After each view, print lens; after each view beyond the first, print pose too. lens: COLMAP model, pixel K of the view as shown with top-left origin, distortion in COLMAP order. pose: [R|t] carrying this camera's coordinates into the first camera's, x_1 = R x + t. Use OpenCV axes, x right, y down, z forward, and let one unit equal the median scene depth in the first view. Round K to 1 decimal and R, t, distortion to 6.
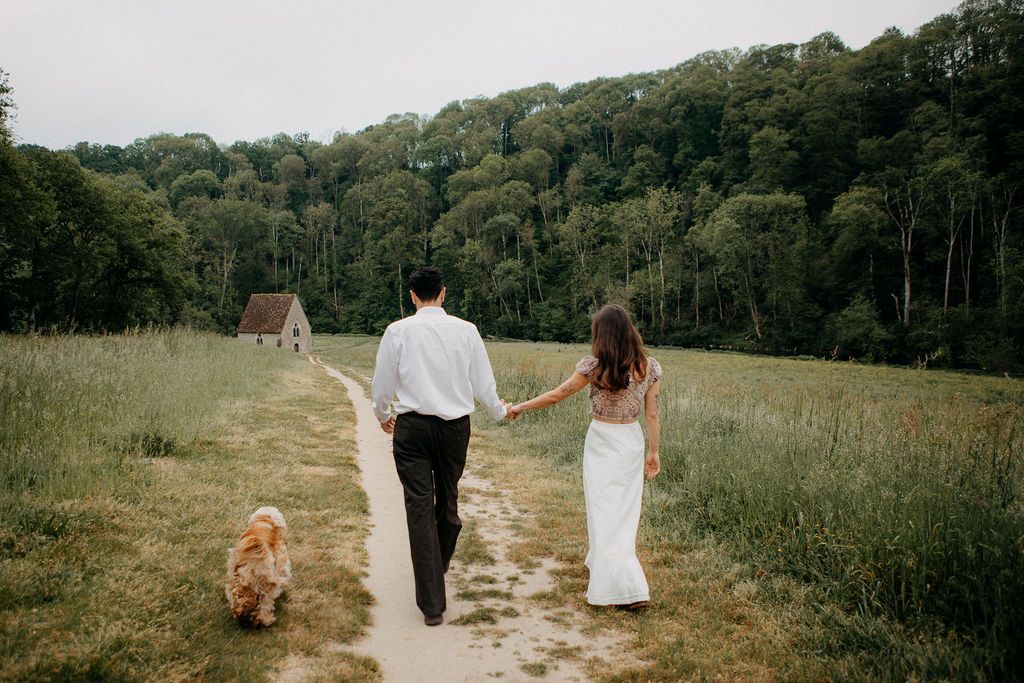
lens RADIAL K [[762.1, 0, 463.0], [0, 762.1, 316.1], [0, 0, 1]] dist [-0.113460, 0.085332]
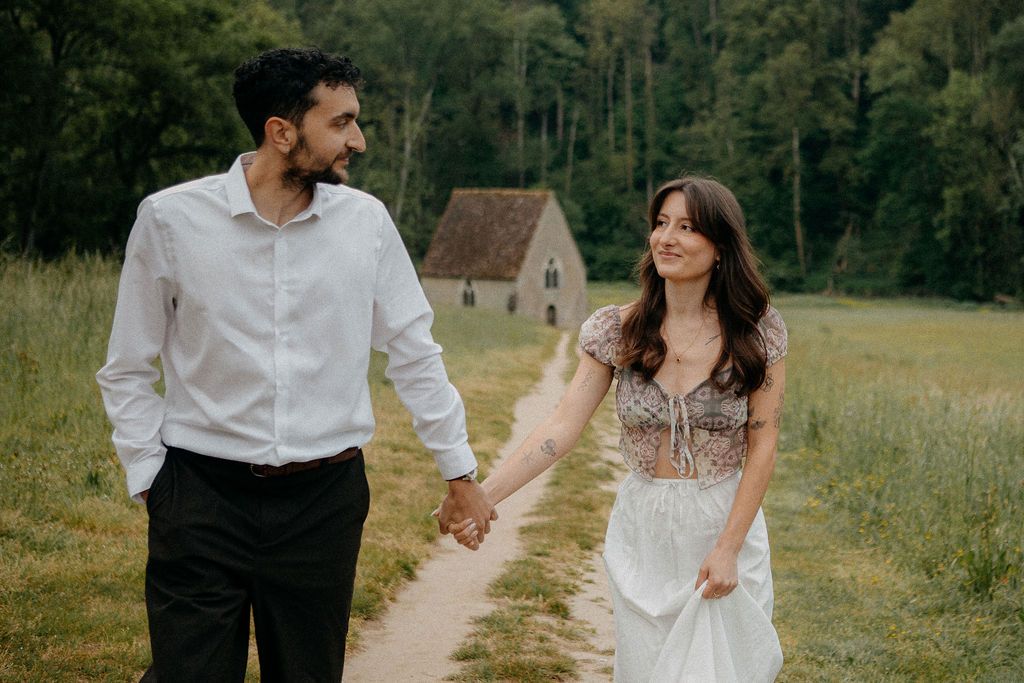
lens RADIAL K [[1674.5, 0, 684.9], [0, 1674.5, 263.7], [0, 0, 1]] dist [-0.020367, 0.005947]
pose [[0.988351, 0.021673, -0.150642, 0.000514], [-0.020335, 0.999739, 0.010422, 0.000693], [0.150829, -0.007237, 0.988533, 0.036208]]
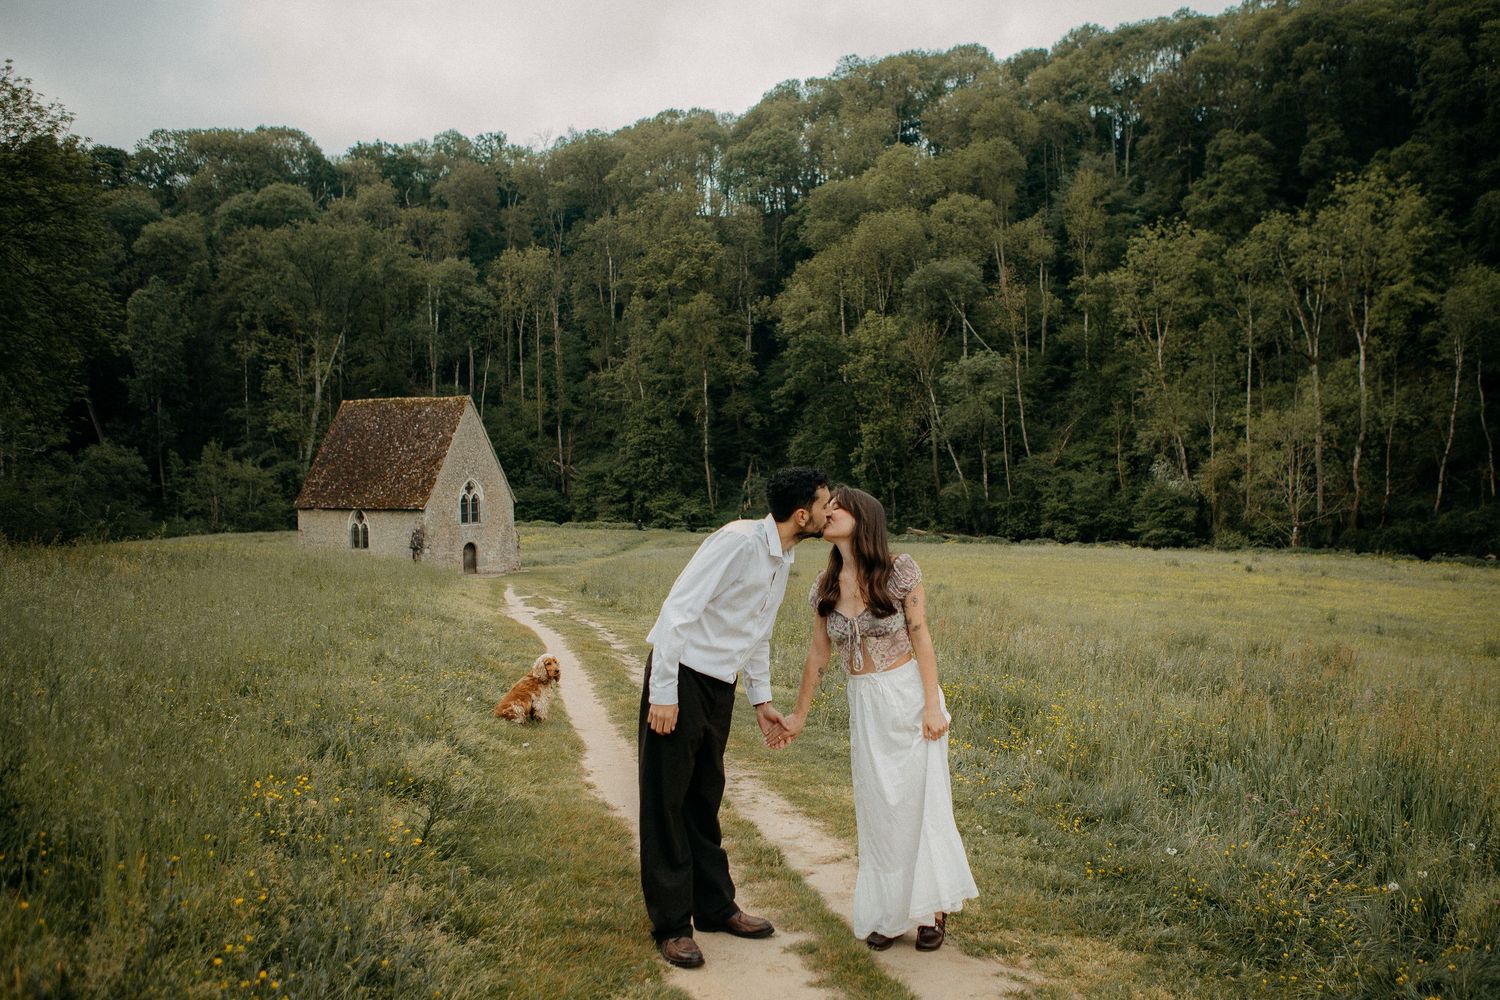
lens RADIAL K [[1157.1, 0, 811.2], [0, 1157.1, 496.3], [0, 0, 1]] dist [-0.110860, 0.128148]
pose [[0.997788, 0.010471, 0.065645, -0.062245], [-0.009958, 0.999917, -0.008137, 0.011118], [-0.065725, 0.007465, 0.997810, 0.293136]]
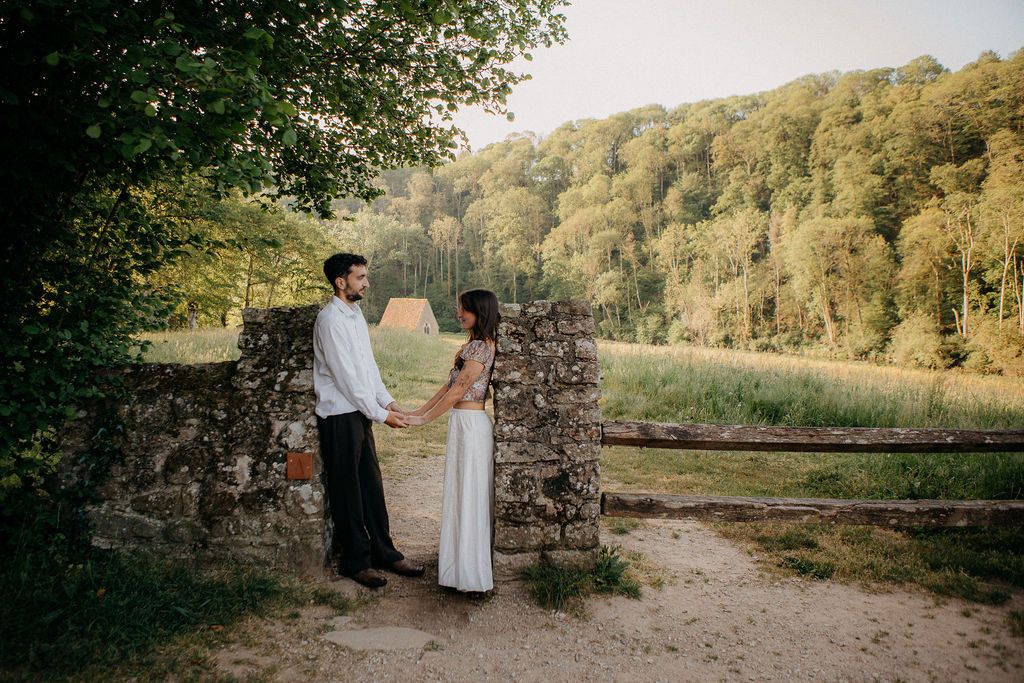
lens RADIAL K [[762.1, 0, 463.0], [0, 762.1, 316.1], [0, 0, 1]] dist [-0.113460, 0.085332]
pose [[0.987930, 0.022081, -0.153321, 0.015428], [-0.022386, 0.999749, -0.000262, -0.001672], [0.153276, 0.003691, 0.988176, -0.123280]]
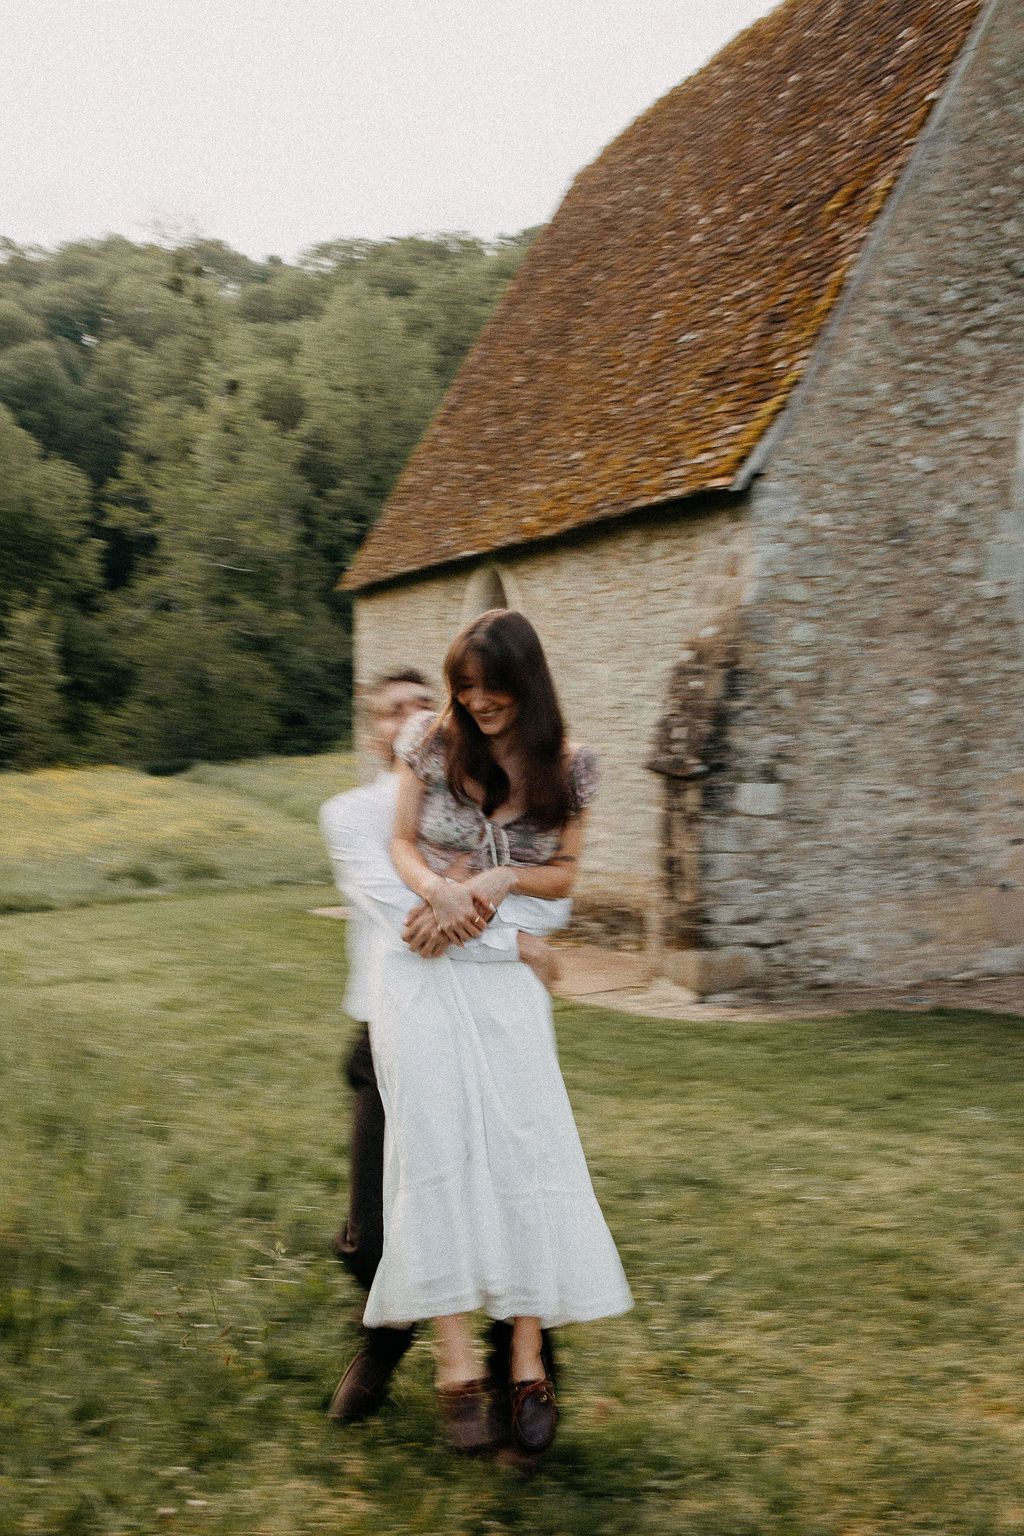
lens RADIAL K [[1582.4, 0, 512.0], [0, 1582.4, 768.0], [0, 0, 1]] dist [-0.110526, 0.165576]
pose [[0.822707, 0.051388, -0.566138, -0.117775], [-0.036145, 0.998619, 0.038118, 0.021058], [0.567315, -0.010897, 0.823429, 0.545952]]
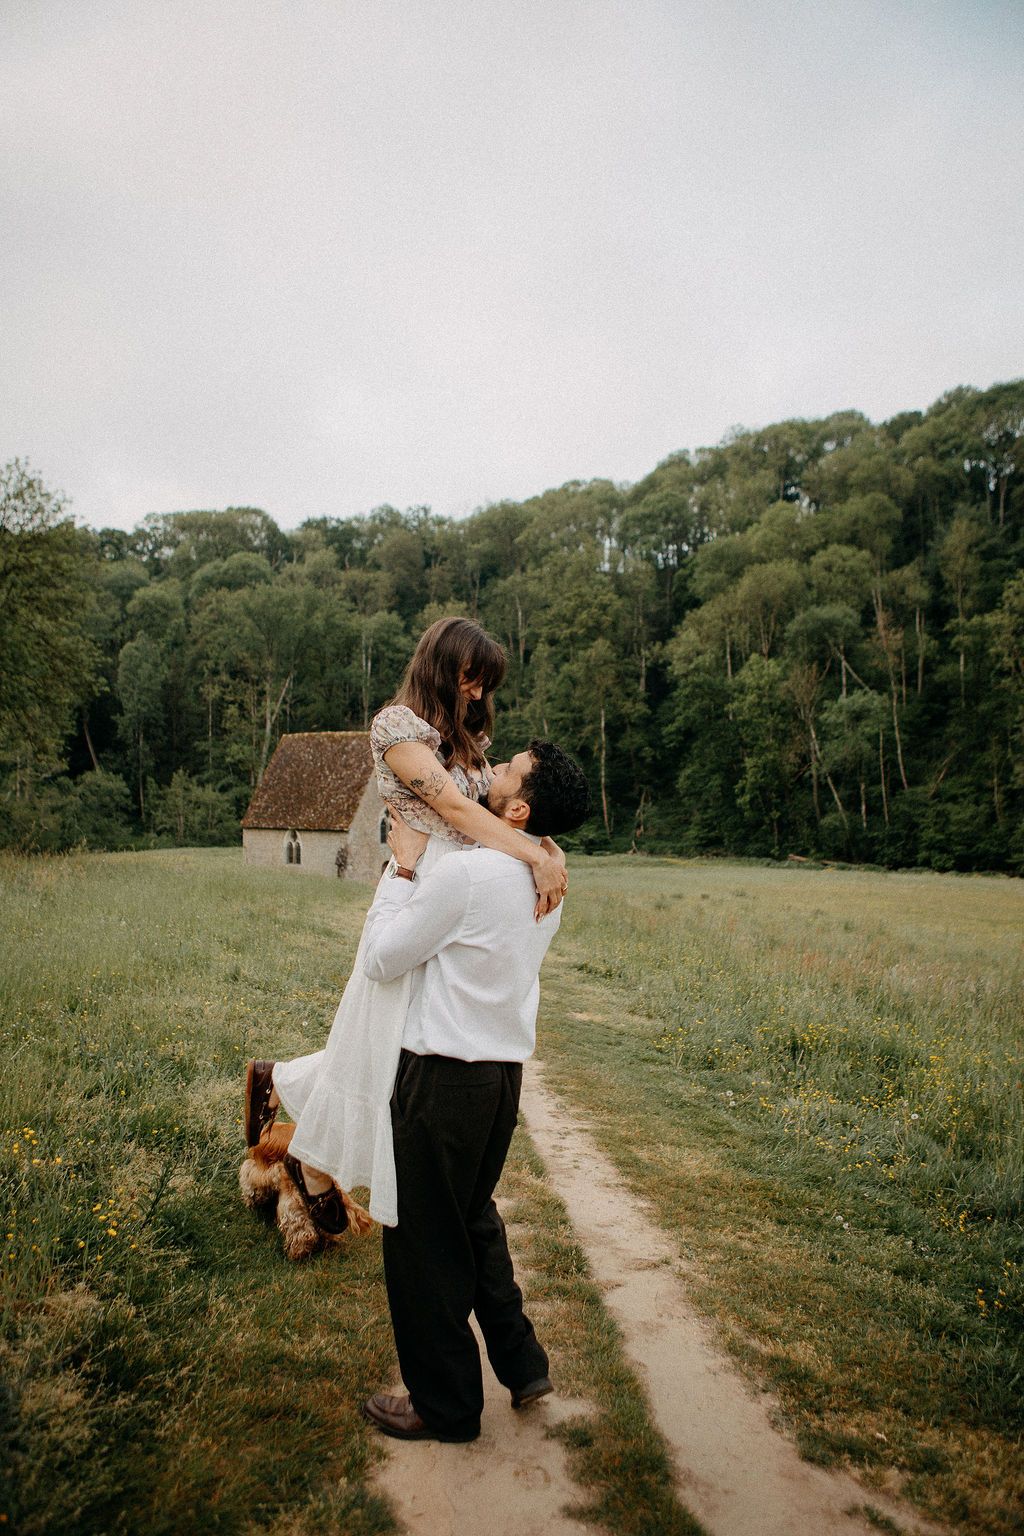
lens RADIAL K [[1037.2, 0, 512.0], [0, 1037.2, 768.0], [0, 0, 1]] dist [-0.092247, 0.074002]
pose [[0.993113, 0.019337, -0.115556, -0.060521], [-0.026181, 0.997973, -0.058010, 0.011134], [0.114200, 0.060636, 0.991606, 0.299429]]
